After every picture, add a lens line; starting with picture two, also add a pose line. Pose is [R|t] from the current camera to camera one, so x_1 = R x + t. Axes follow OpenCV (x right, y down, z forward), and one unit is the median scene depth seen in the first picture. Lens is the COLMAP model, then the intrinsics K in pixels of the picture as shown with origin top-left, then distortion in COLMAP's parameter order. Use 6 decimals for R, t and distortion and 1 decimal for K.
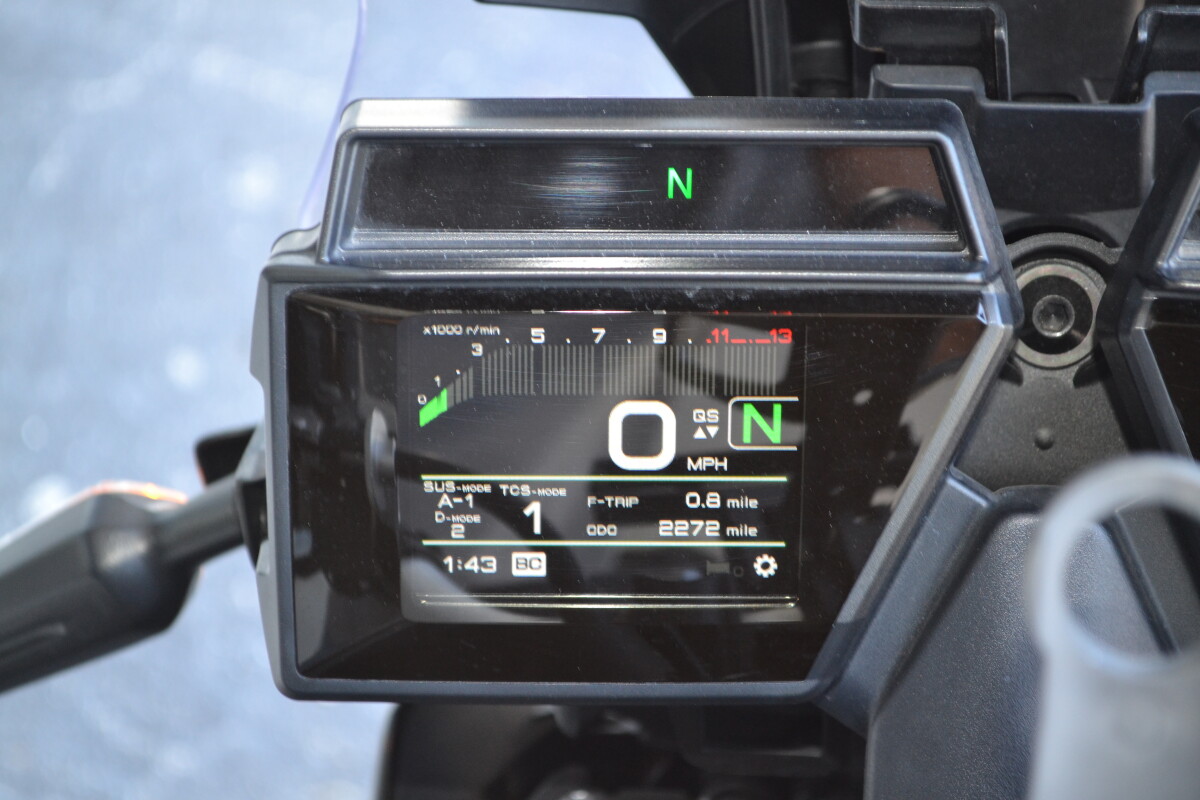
lens RADIAL K [[2826.5, 0, 600.1], [0, 2826.5, 399.5], [0, 0, 1]] dist [0.116863, 0.000000]
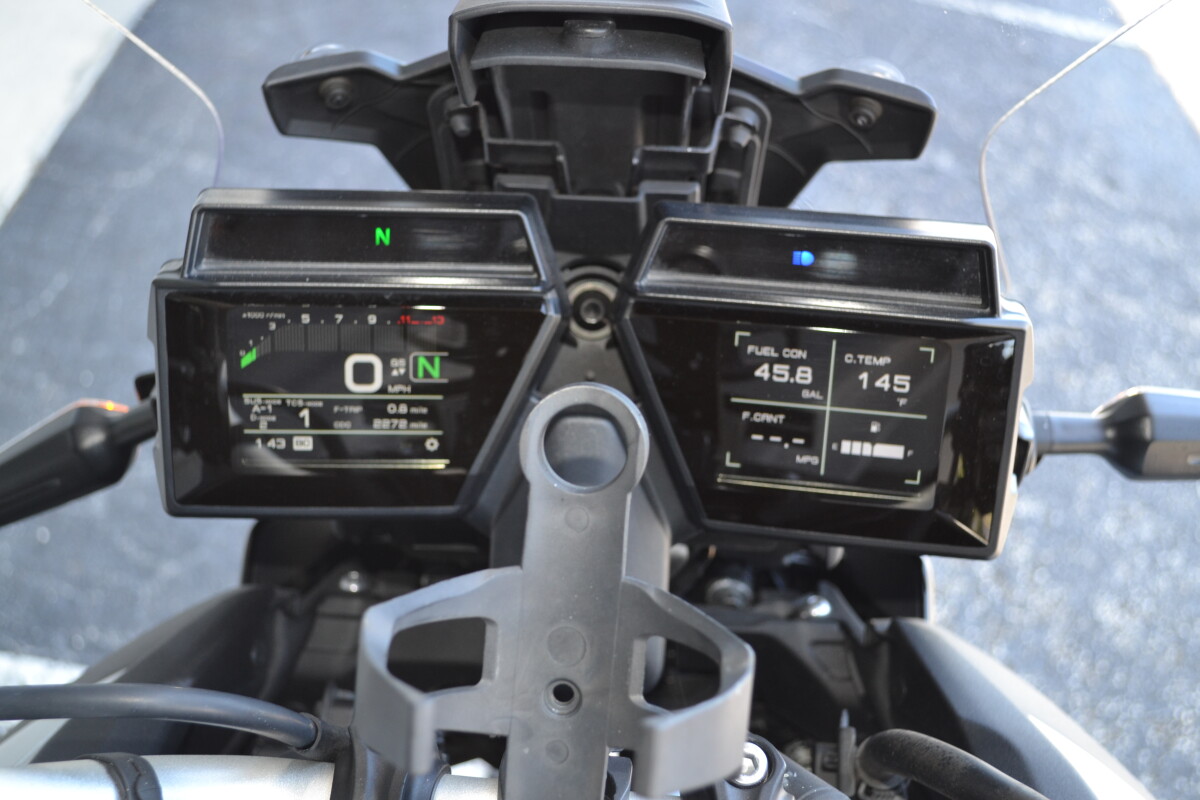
lens RADIAL K [[1662.3, 0, 599.9], [0, 1662.3, 400.5], [0, 0, 1]] dist [-0.005096, 0.000000]
pose [[0.995663, 0.003215, 0.092980, 0.066978], [-0.005314, 0.999736, 0.022337, 0.005342], [-0.092884, -0.022734, 0.995417, -0.092933]]
